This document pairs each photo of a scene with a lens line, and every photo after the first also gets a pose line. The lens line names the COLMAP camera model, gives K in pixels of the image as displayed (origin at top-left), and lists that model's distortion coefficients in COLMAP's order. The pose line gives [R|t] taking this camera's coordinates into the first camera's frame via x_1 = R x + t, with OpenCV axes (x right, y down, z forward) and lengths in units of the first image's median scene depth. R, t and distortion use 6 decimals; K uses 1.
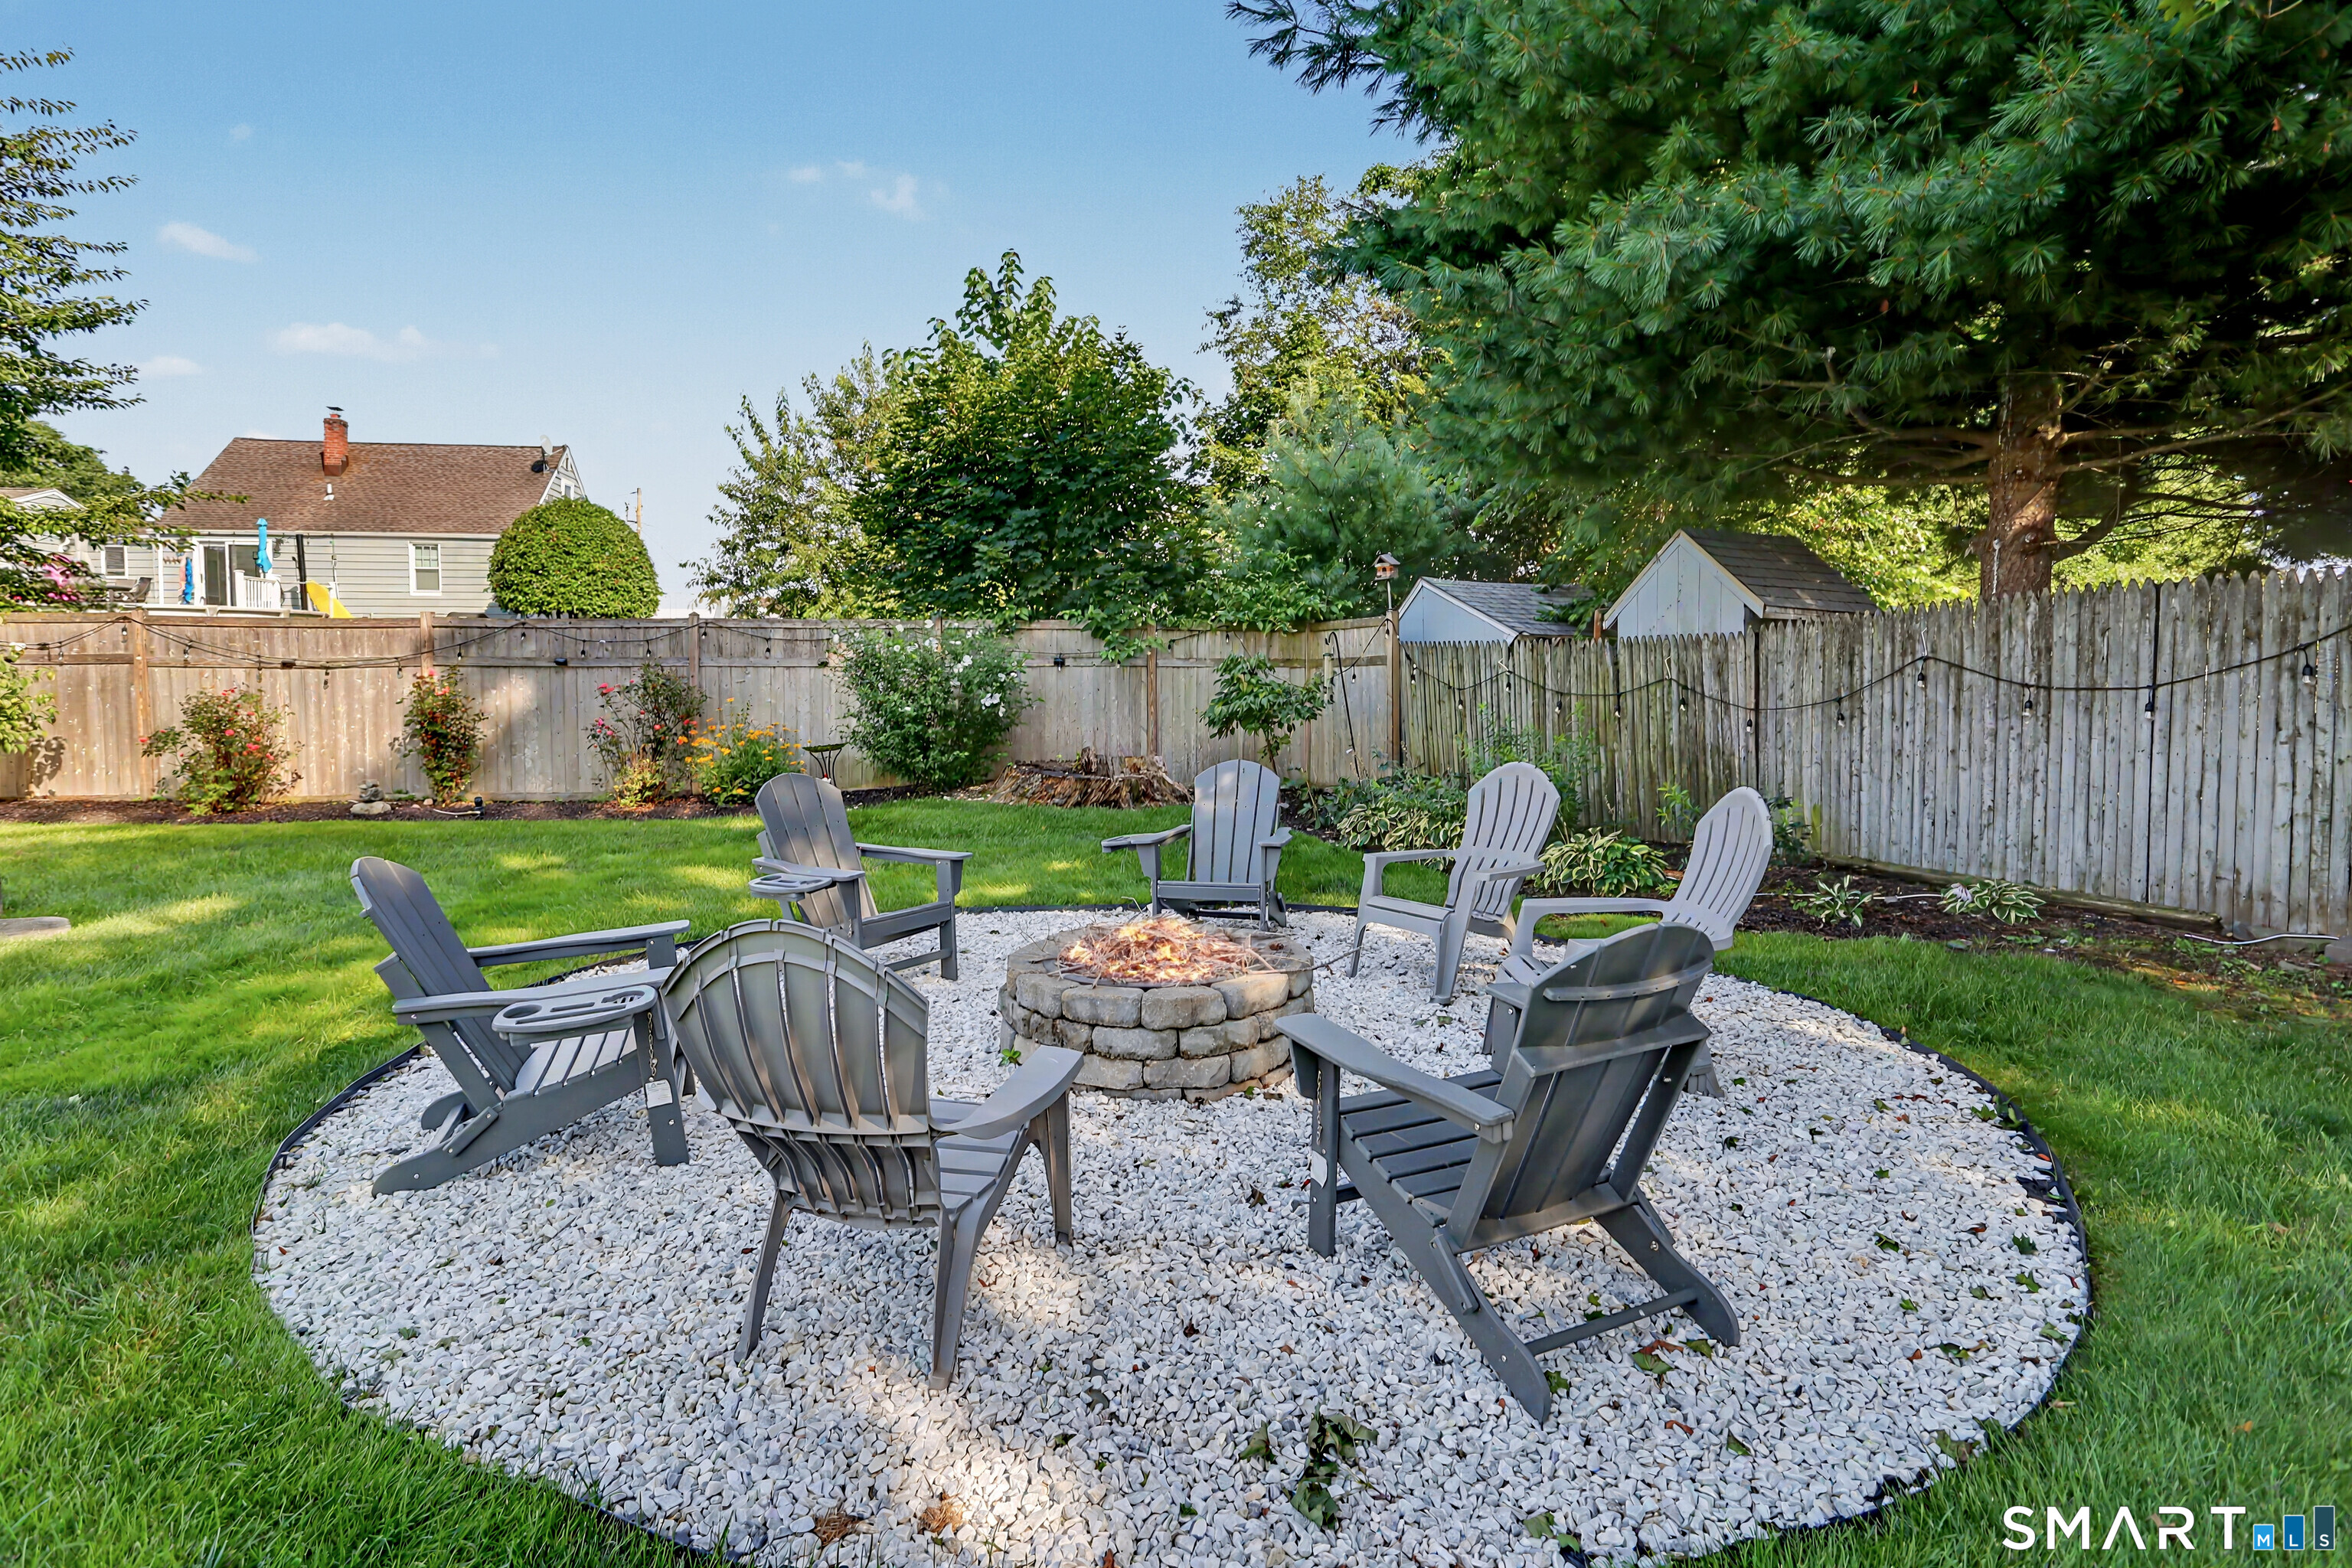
lens RADIAL K [[1212.1, 0, 1168.8], [0, 1212.1, 725.4], [0, 0, 1]] dist [-0.002283, 0.000393]
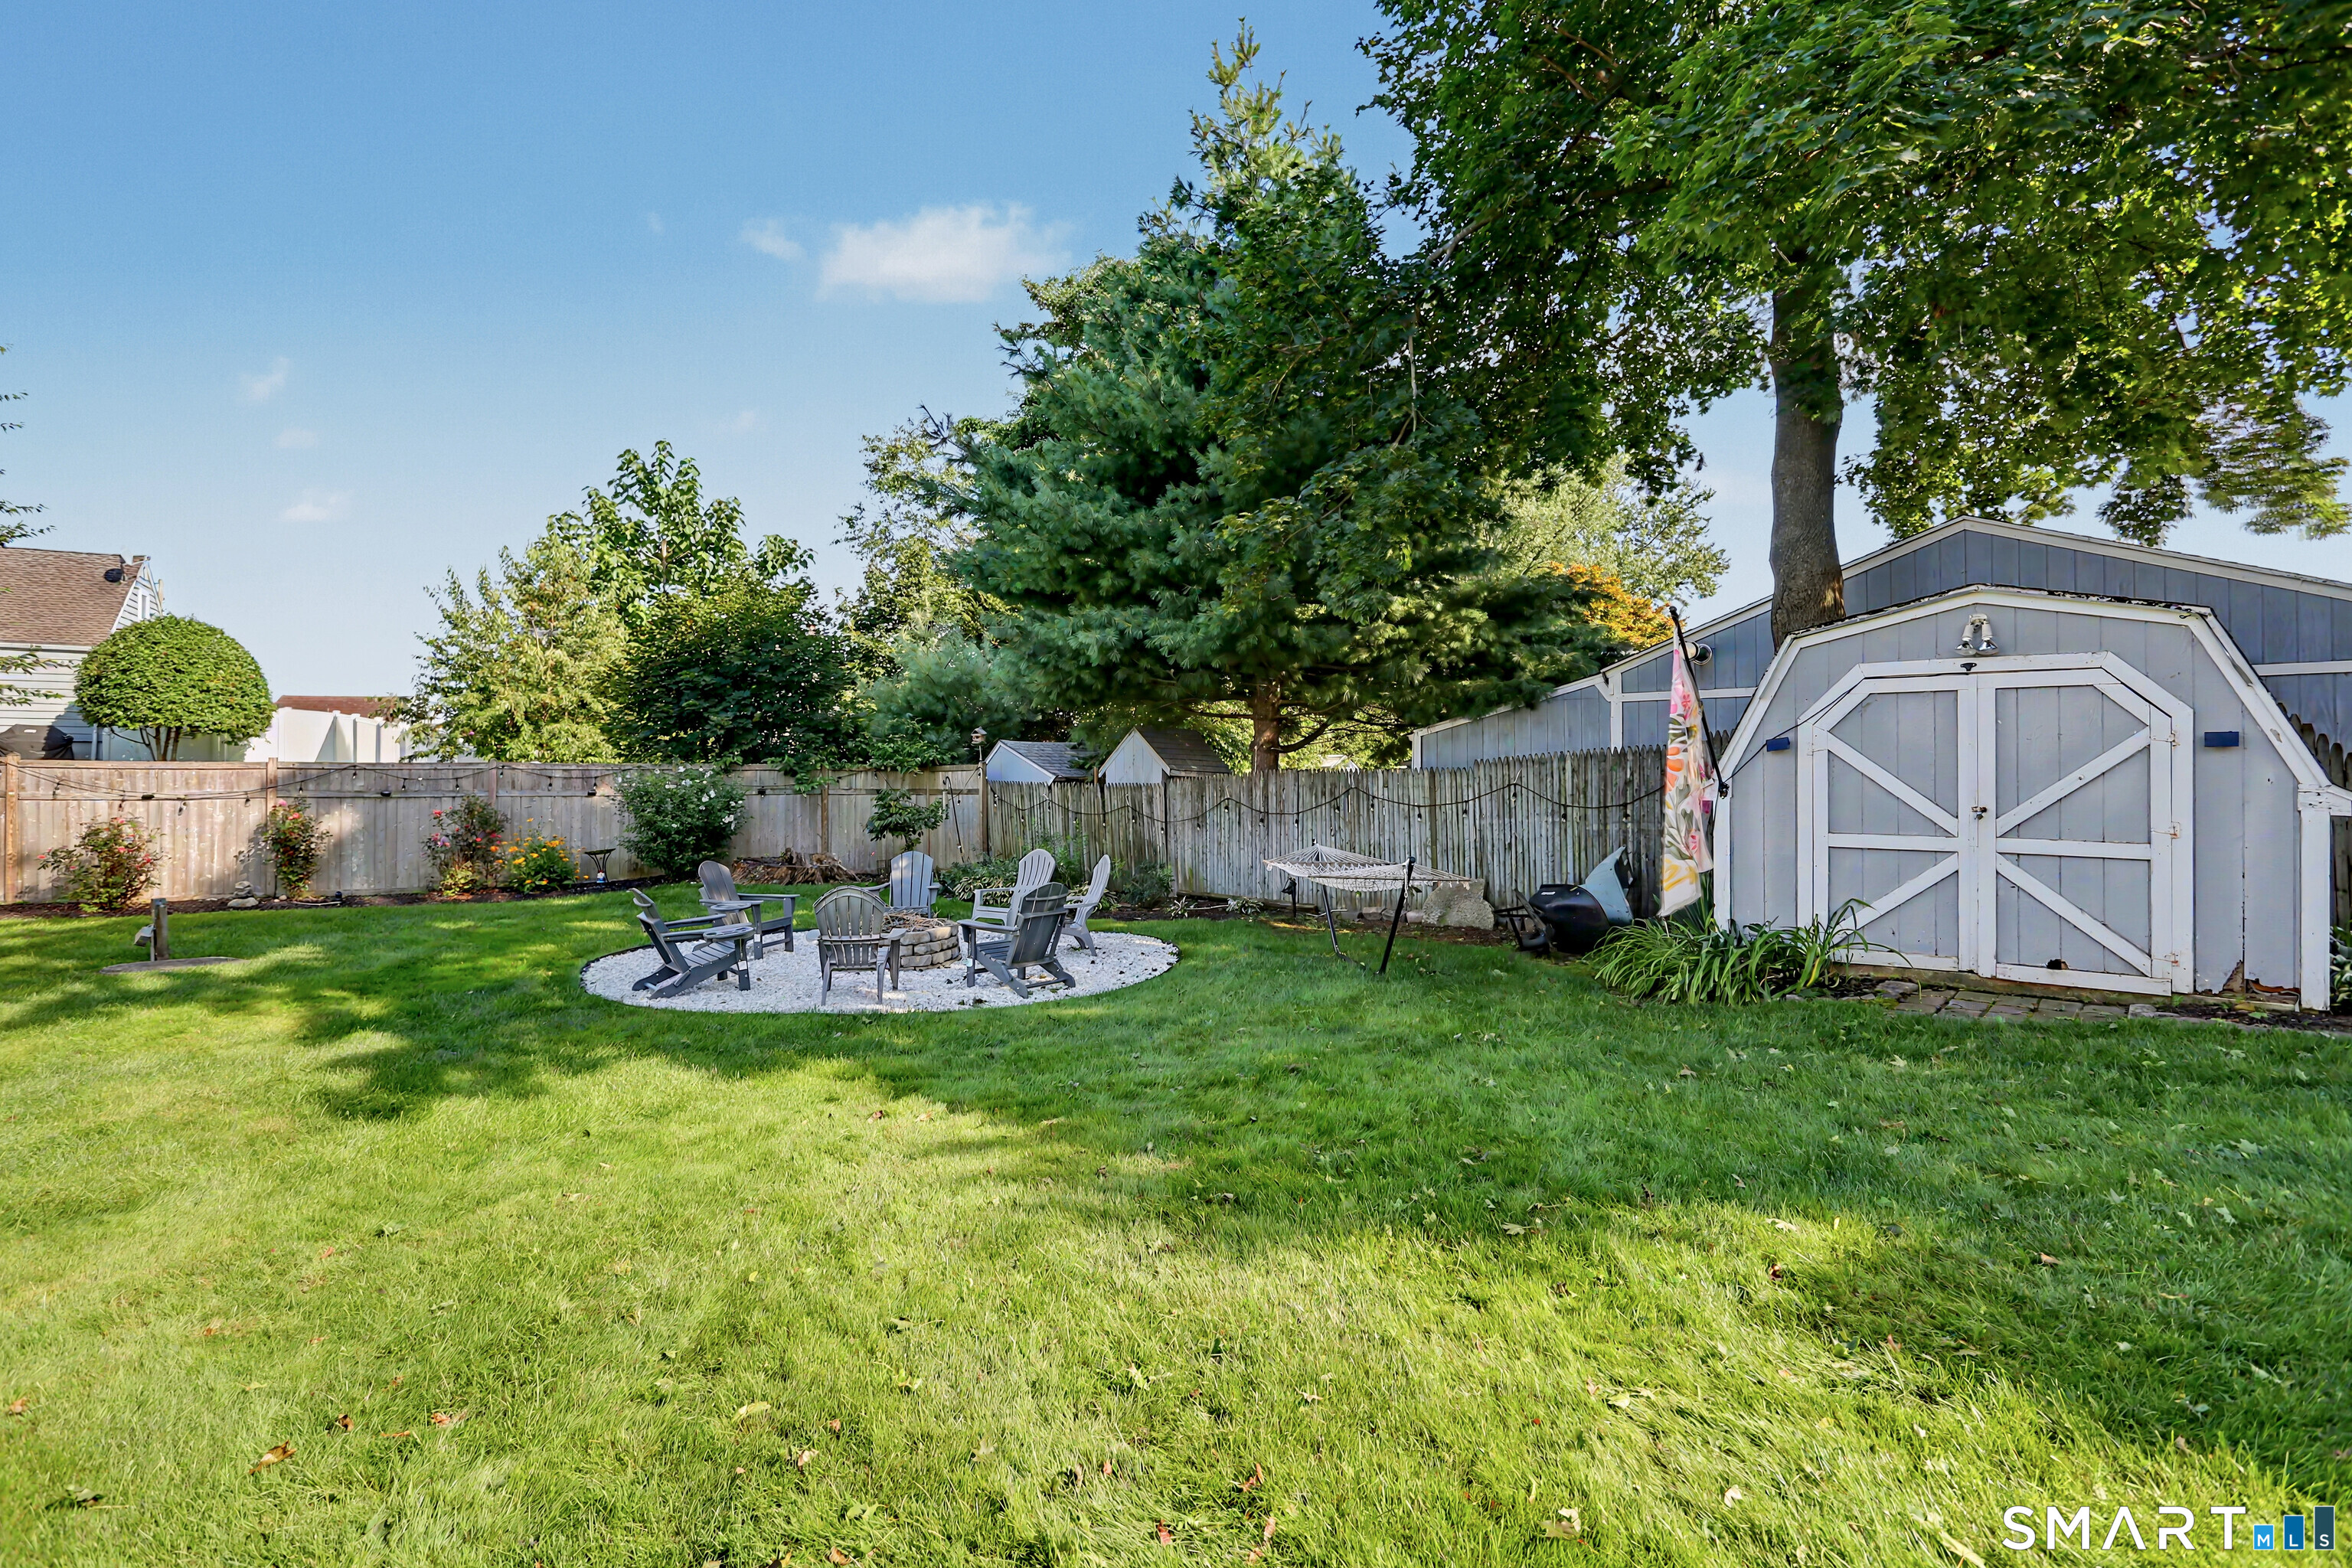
lens RADIAL K [[1145.5, 0, 1169.3], [0, 1145.5, 769.0], [0, 0, 1]] dist [-0.001284, 0.016292]
pose [[0.939379, 0.004632, 0.342849, -0.107808], [0.012042, 0.998846, -0.046487, -0.008604], [-0.342669, 0.047797, 0.938240, -0.533836]]
